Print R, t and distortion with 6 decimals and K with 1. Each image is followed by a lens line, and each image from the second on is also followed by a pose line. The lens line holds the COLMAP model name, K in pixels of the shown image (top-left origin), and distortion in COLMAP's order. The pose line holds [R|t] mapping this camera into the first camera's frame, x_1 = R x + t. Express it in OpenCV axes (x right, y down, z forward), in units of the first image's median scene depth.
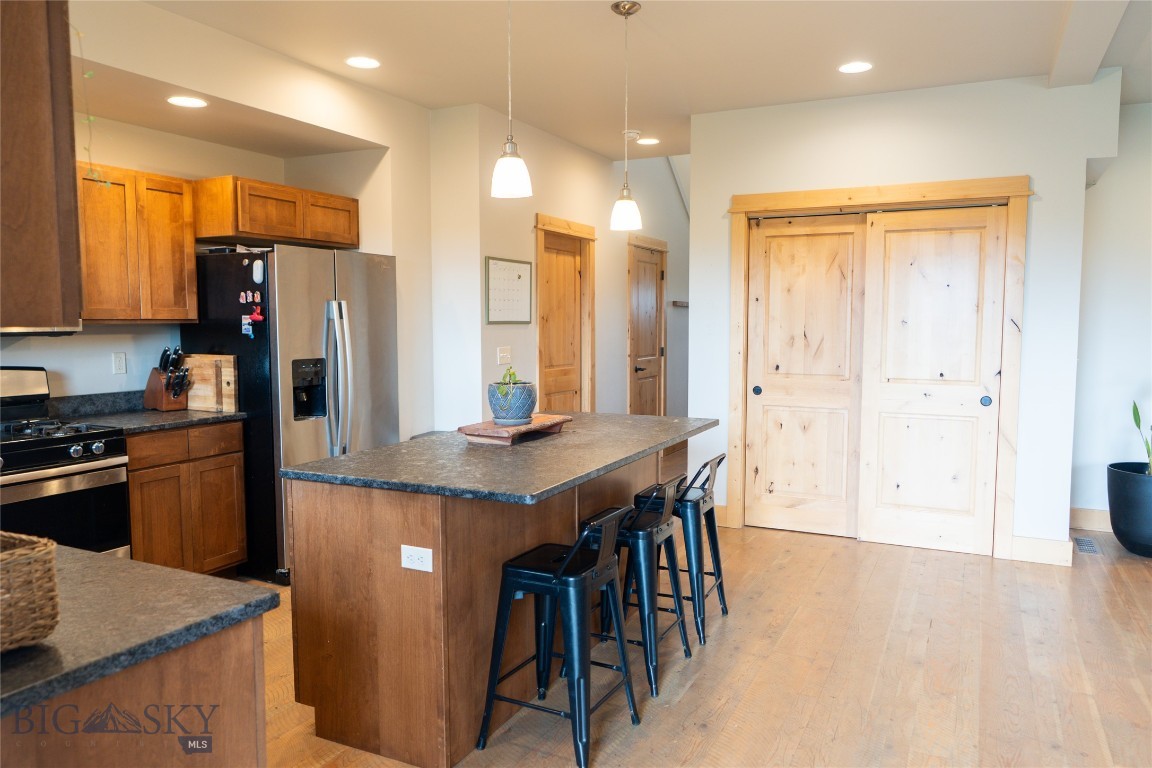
lens RADIAL K [[802.5, 0, 576.8], [0, 802.5, 391.5], [0, 0, 1]] dist [-0.012305, 0.009414]
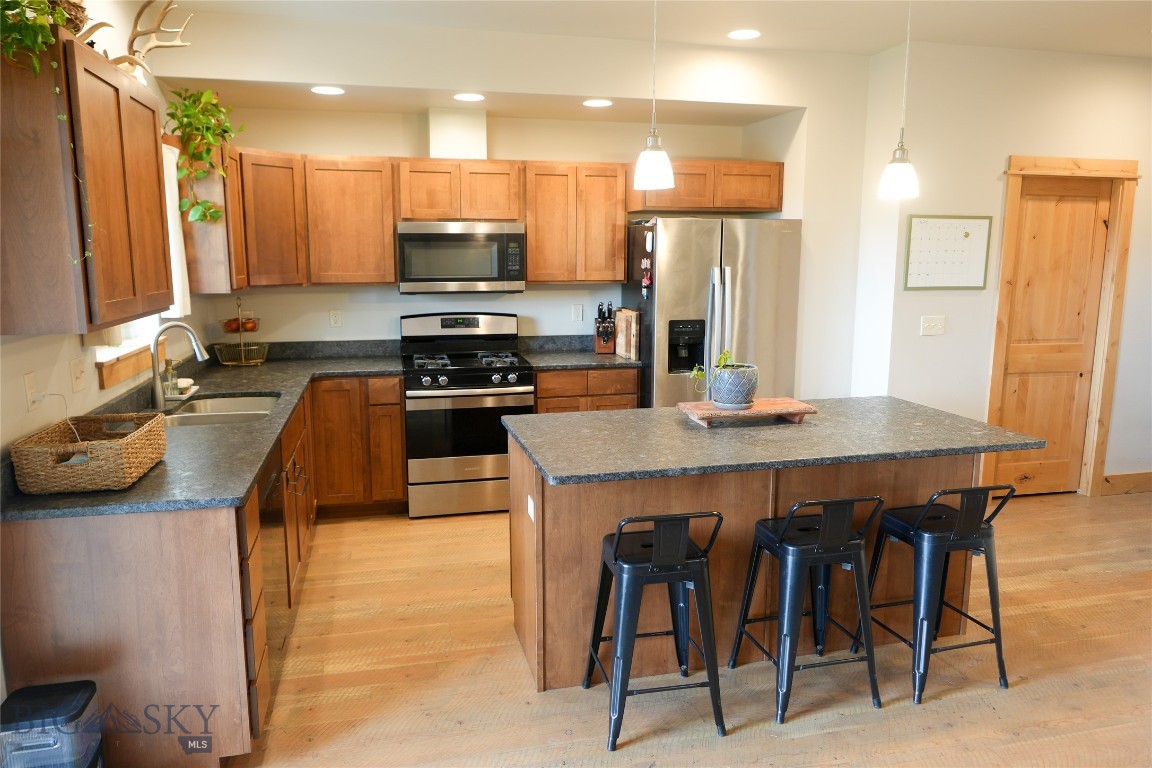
lens RADIAL K [[802.5, 0, 583.8], [0, 802.5, 378.6], [0, 0, 1]] dist [-0.012305, 0.009414]
pose [[0.649204, 0.124569, -0.750345, 0.426011], [-0.069960, 0.992096, 0.104173, -0.067095], [0.757390, -0.015136, 0.652787, 0.168615]]
